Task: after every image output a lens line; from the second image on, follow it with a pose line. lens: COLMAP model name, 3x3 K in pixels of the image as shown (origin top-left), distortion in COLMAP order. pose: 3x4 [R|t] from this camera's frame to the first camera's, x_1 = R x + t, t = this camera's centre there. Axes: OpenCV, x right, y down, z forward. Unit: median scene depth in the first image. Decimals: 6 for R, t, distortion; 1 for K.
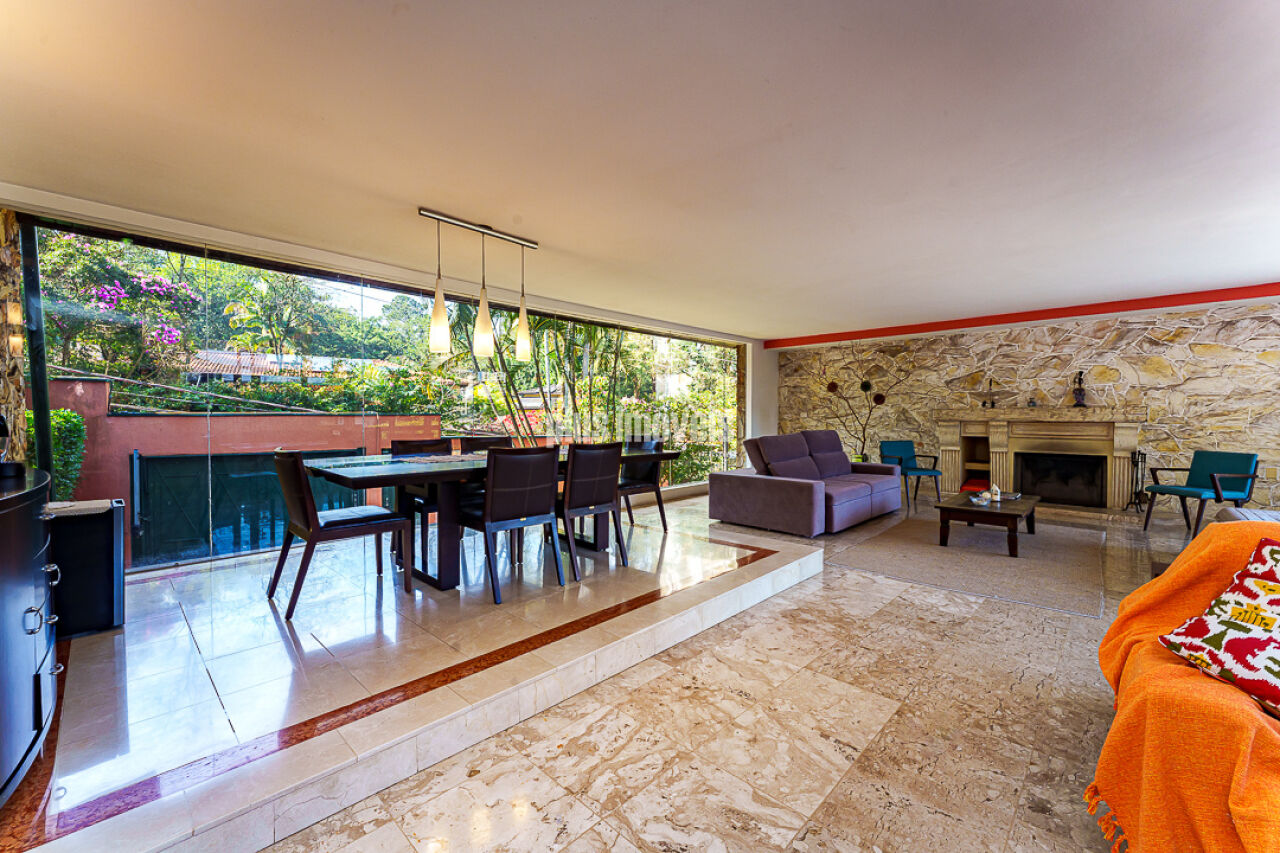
lens RADIAL K [[512.9, 0, 623.8], [0, 512.9, 425.9], [0, 0, 1]] dist [0.002339, 0.000228]
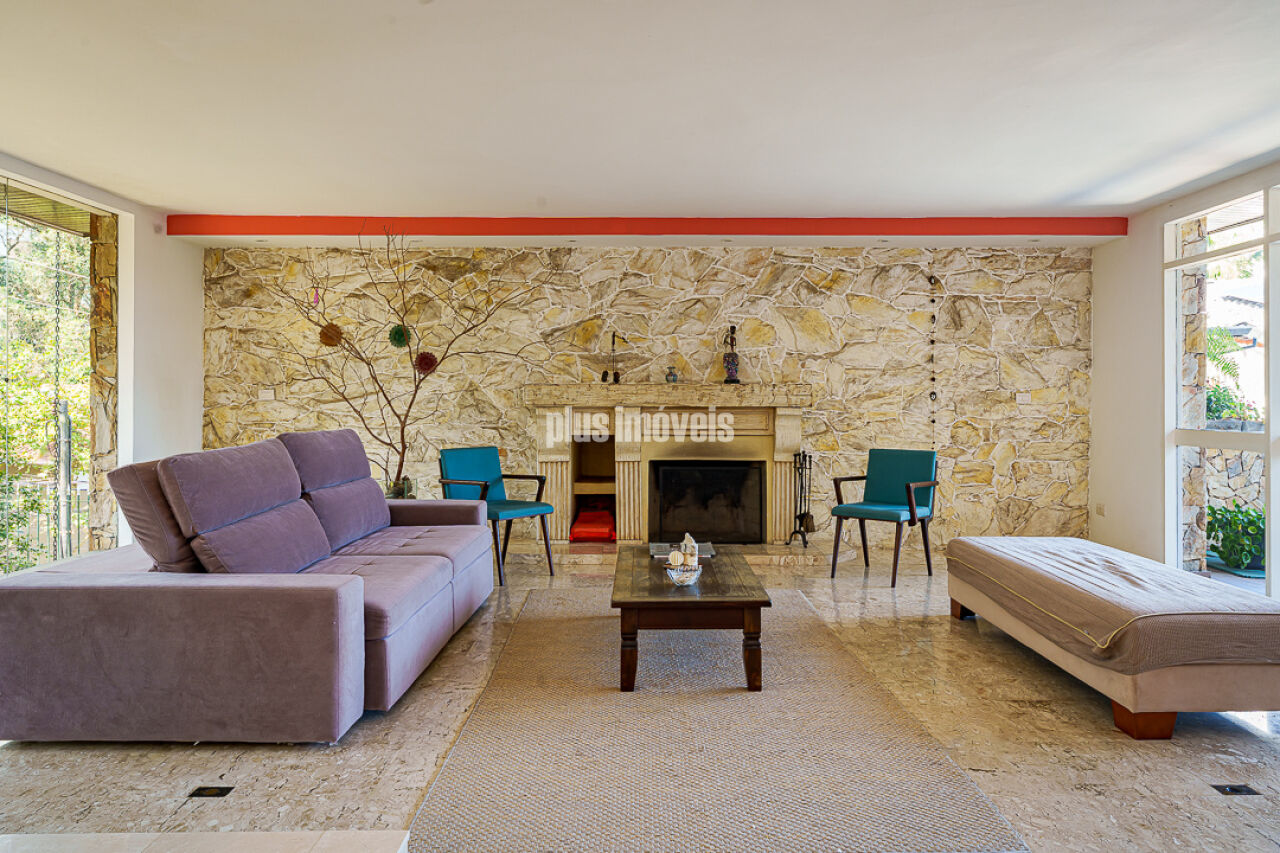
lens RADIAL K [[865.5, 0, 647.9], [0, 865.5, 396.3], [0, 0, 1]] dist [0.001014, -0.001006]
pose [[0.708913, 0.004608, 0.705280, 0.090676], [0.011861, 0.999759, -0.018454, -0.003854], [-0.705196, 0.021447, 0.708688, 0.378264]]
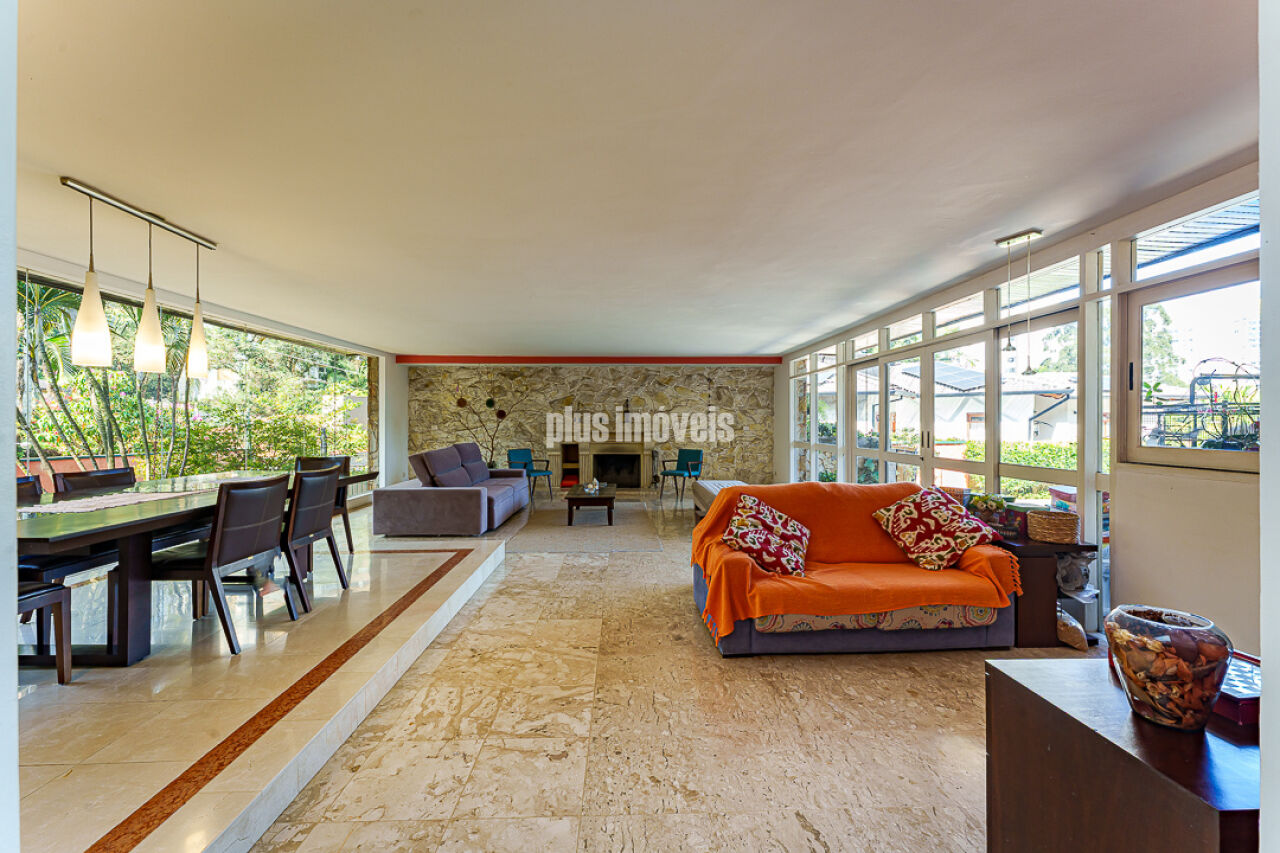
lens RADIAL K [[512.9, 0, 641.2], [0, 512.9, 420.6], [0, 0, 1]] dist [0.002339, 0.000228]
pose [[0.686612, 0.001354, 0.727023, -0.212484], [0.013595, 0.999800, -0.014701, -0.022907], [-0.726897, 0.019978, 0.686456, -0.081817]]
